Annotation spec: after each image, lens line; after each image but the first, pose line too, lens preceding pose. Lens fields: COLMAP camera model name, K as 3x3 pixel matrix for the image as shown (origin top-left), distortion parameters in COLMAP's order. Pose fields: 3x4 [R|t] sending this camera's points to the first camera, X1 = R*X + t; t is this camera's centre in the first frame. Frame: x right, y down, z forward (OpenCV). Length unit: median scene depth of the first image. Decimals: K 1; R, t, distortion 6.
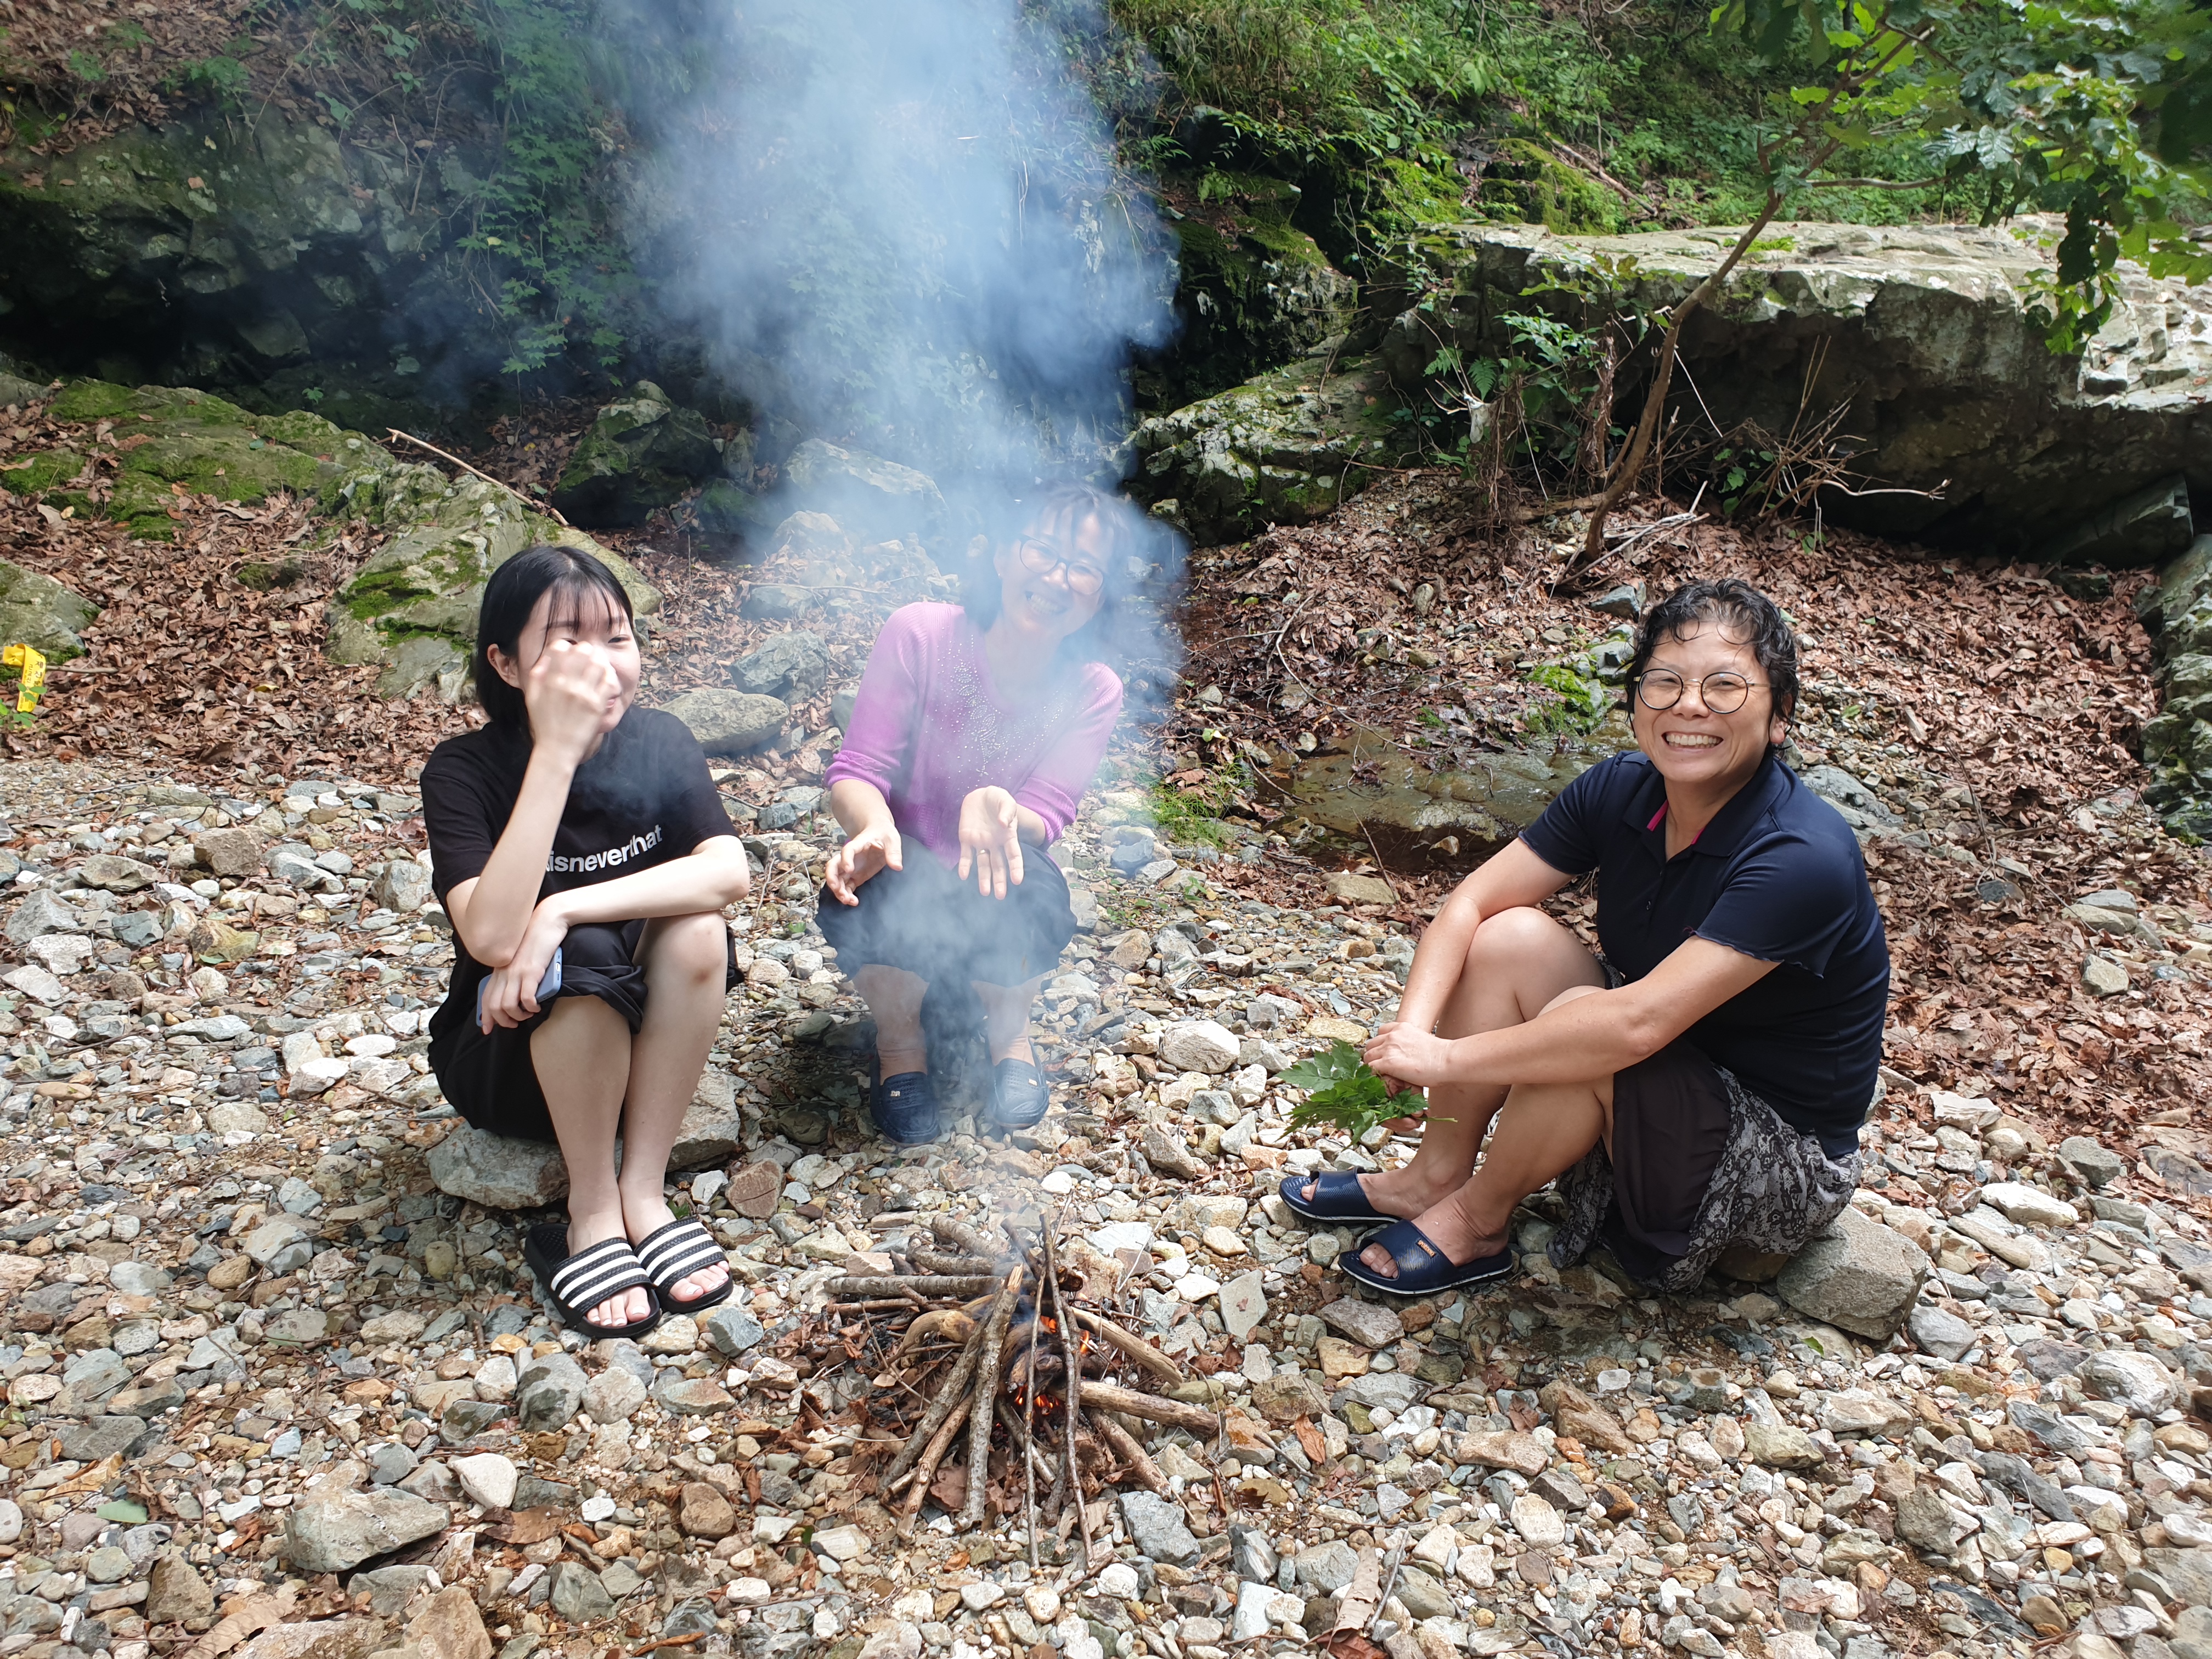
lens RADIAL K [[1688.5, 0, 1101.8], [0, 1688.5, 881.5], [0, 0, 1]] dist [-0.057348, 0.125837]
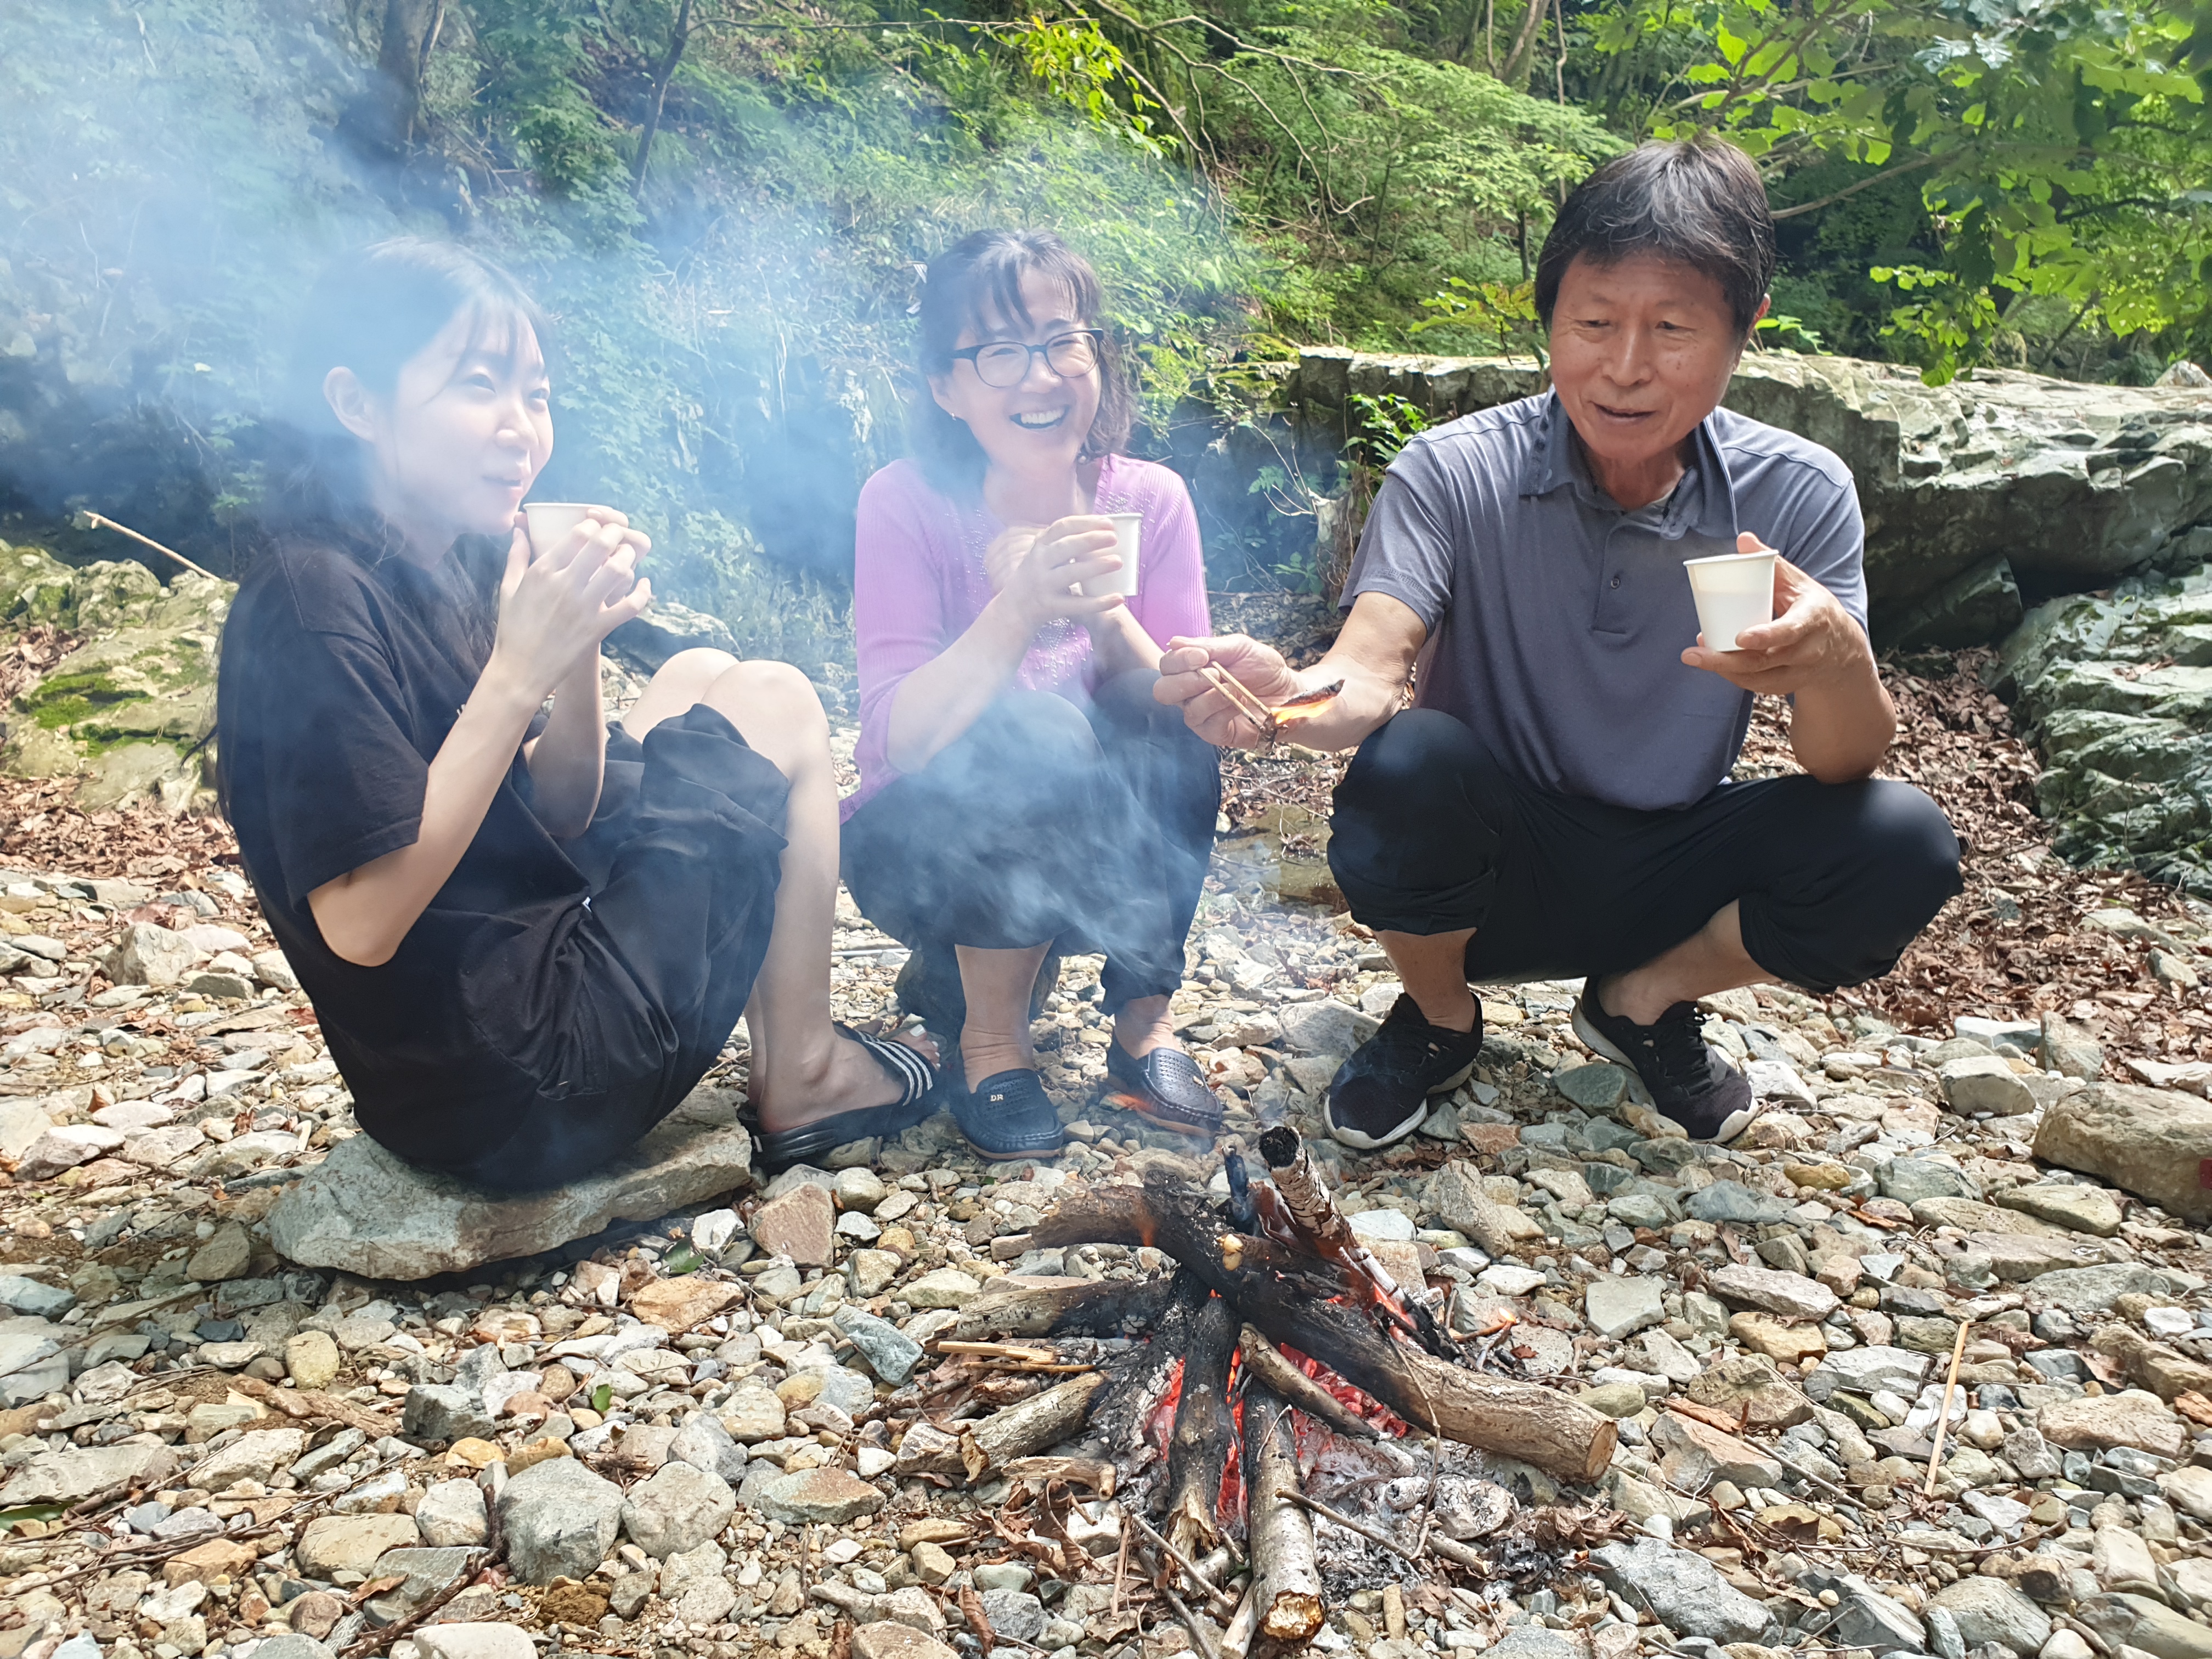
lens RADIAL K [[1695.5, 0, 1090.2], [0, 1695.5, 868.0], [0, 0, 1]] dist [0.000586, 0.030605]
pose [[0.984429, -0.053744, 0.167364, -0.084624], [0.081296, 0.983371, -0.162399, 0.070419], [-0.155852, 0.173476, 0.972428, 0.133854]]
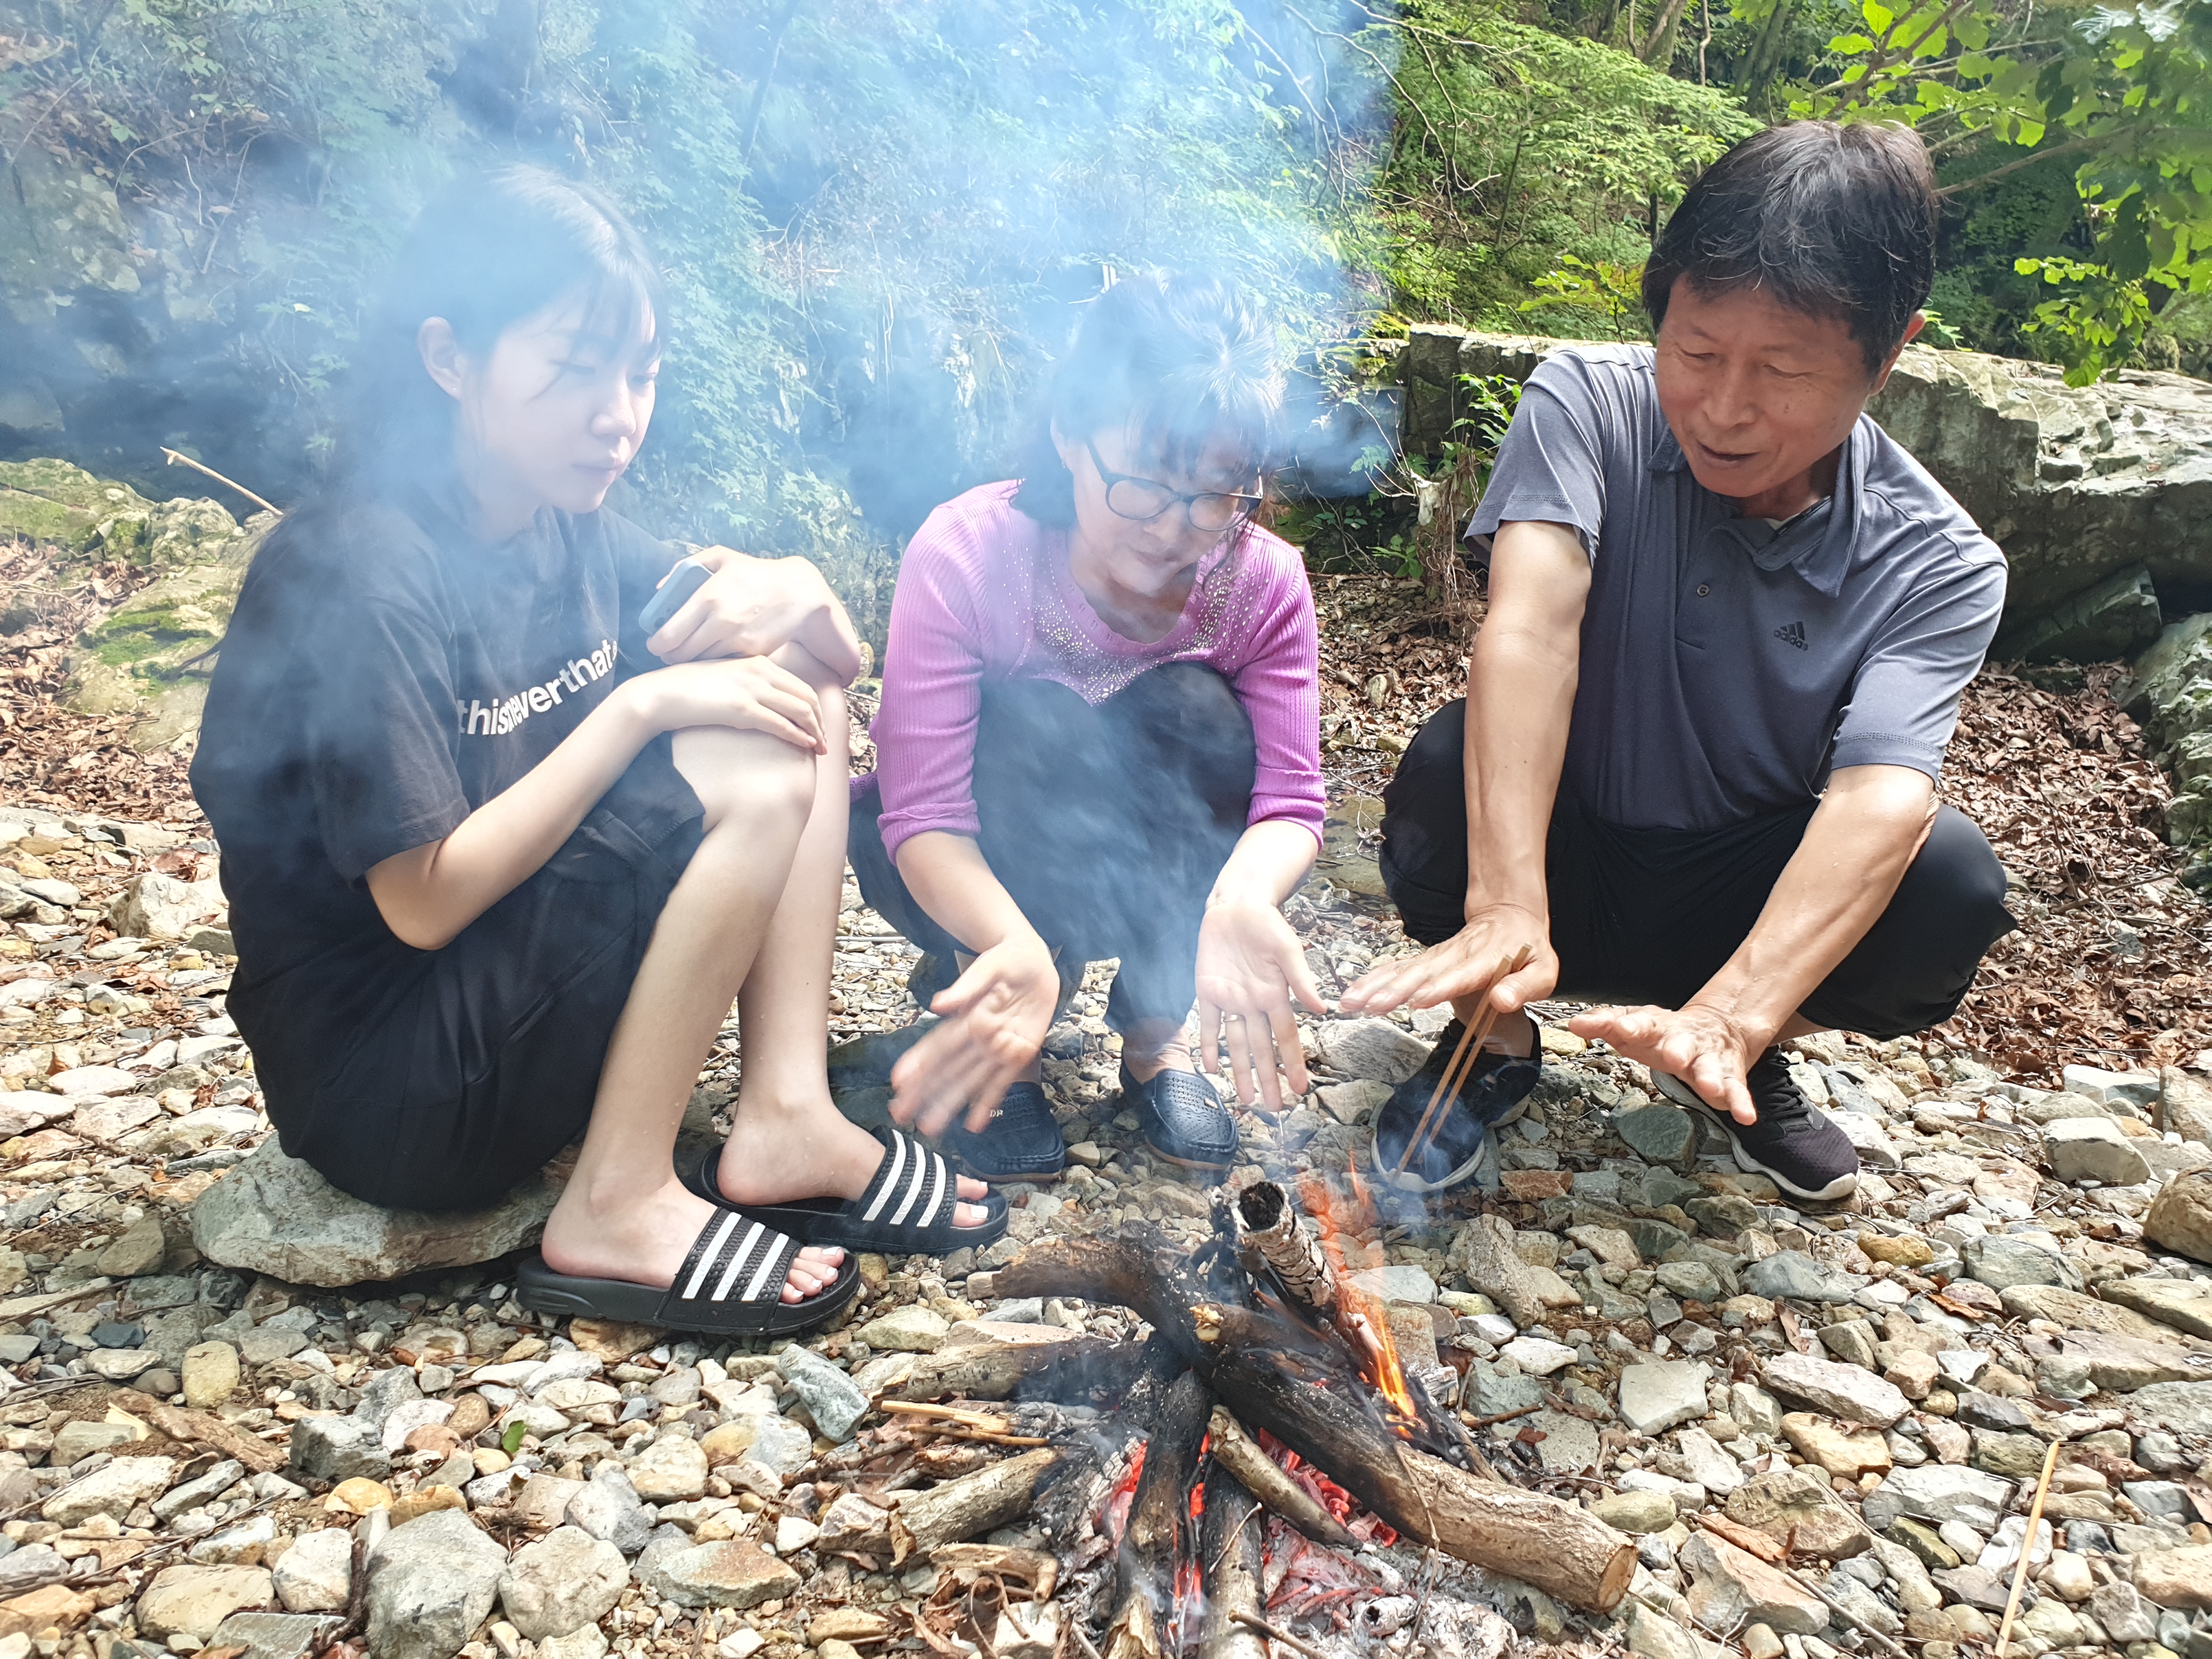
lens RADIAL K [[1694.5, 0, 1116.5], [0, 1694.5, 856.3], [0, 0, 1]] dist [-0.010301, 0.056692]
pose [[0.992223, -0.009197, 0.124136, -0.066175], [0.028737, 0.987251, -0.156556, 0.062344], [-0.121114, 0.158906, 0.979837, 0.156355]]
